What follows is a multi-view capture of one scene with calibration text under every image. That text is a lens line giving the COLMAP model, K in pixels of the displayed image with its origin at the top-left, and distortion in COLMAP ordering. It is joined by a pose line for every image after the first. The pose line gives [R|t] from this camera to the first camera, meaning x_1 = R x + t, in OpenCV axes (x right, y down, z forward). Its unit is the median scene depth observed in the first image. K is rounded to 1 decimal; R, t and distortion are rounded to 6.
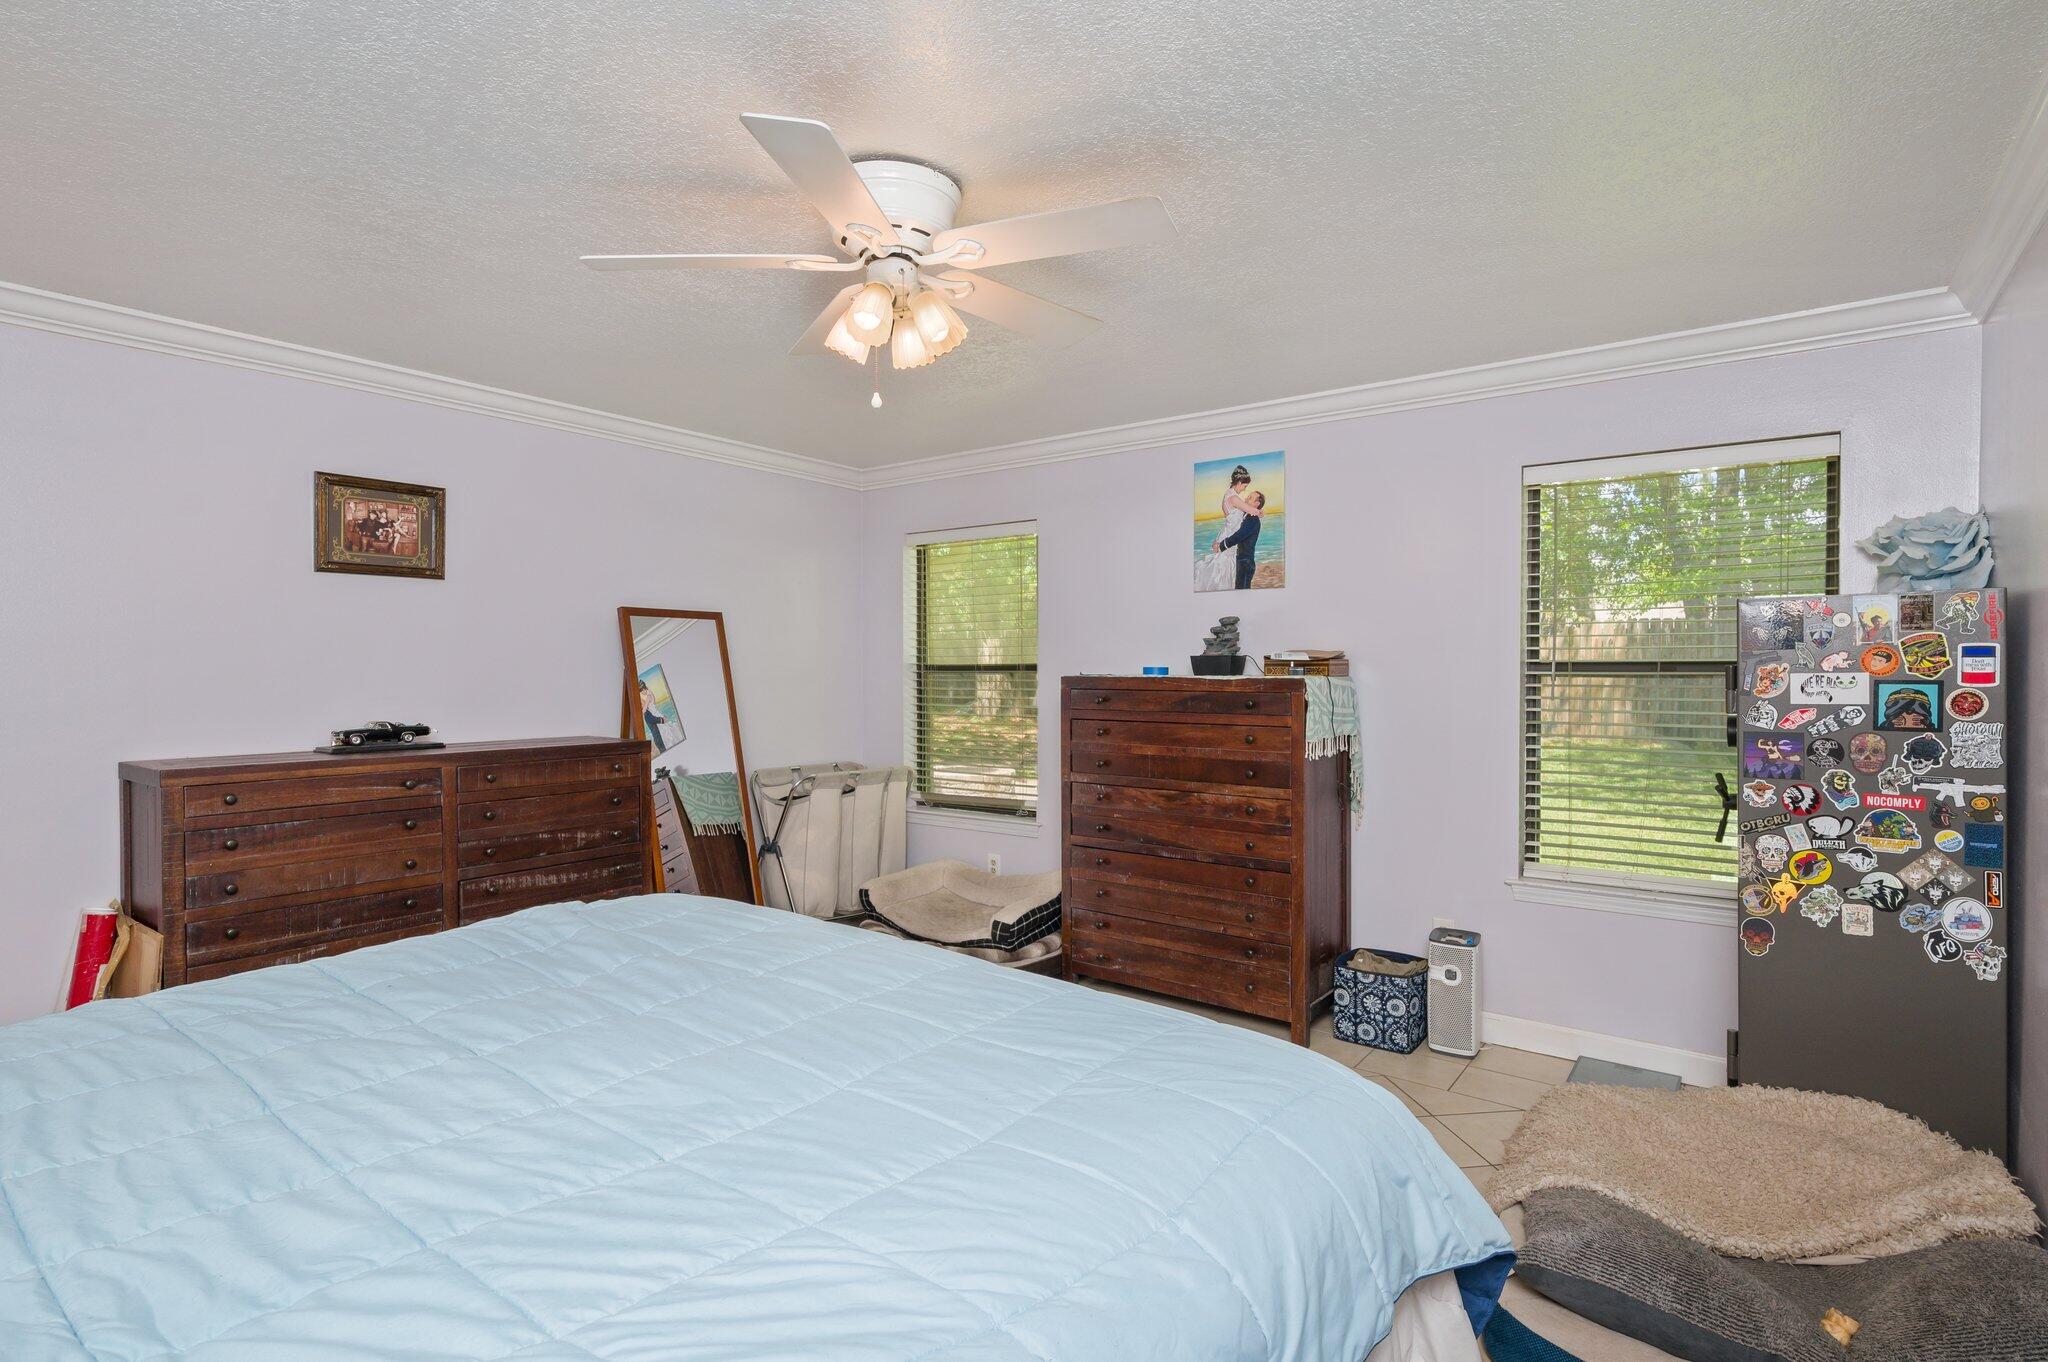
lens RADIAL K [[1019.5, 0, 1024.0], [0, 1019.5, 681.0], [0, 0, 1]] dist [0.001695, 0.000013]
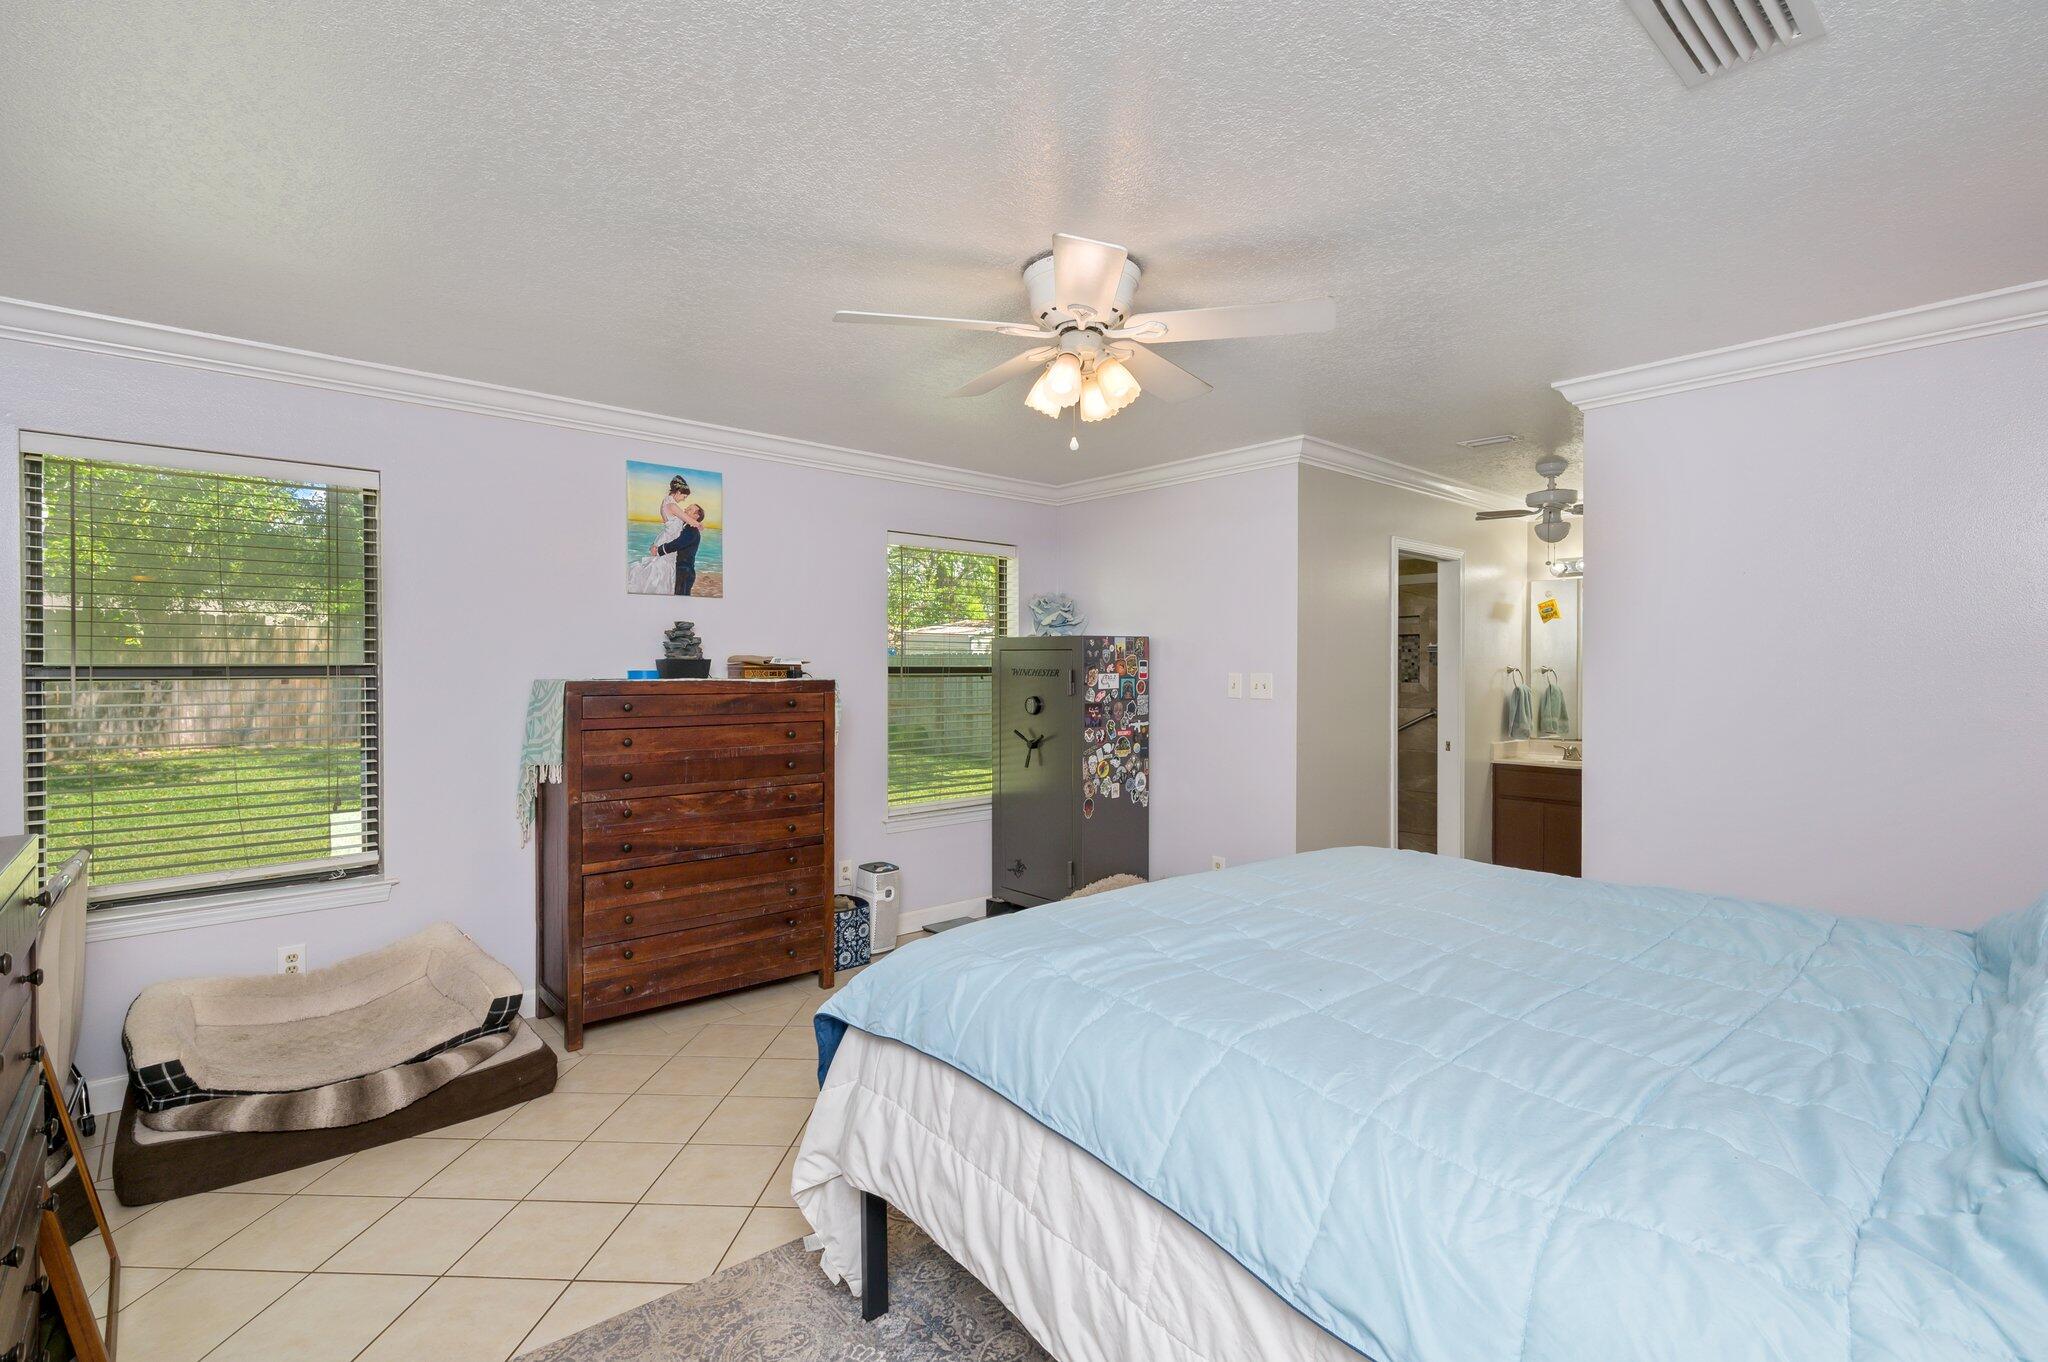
lens RADIAL K [[936.0, 0, 1024.0], [0, 936.0, 681.0], [0, 0, 1]] dist [0.000746, -0.000174]
pose [[0.190371, -0.009535, 0.981666, -0.697415], [0.013600, 0.999882, 0.007075, -0.005383], [-0.981618, 0.012004, 0.190478, 0.509217]]
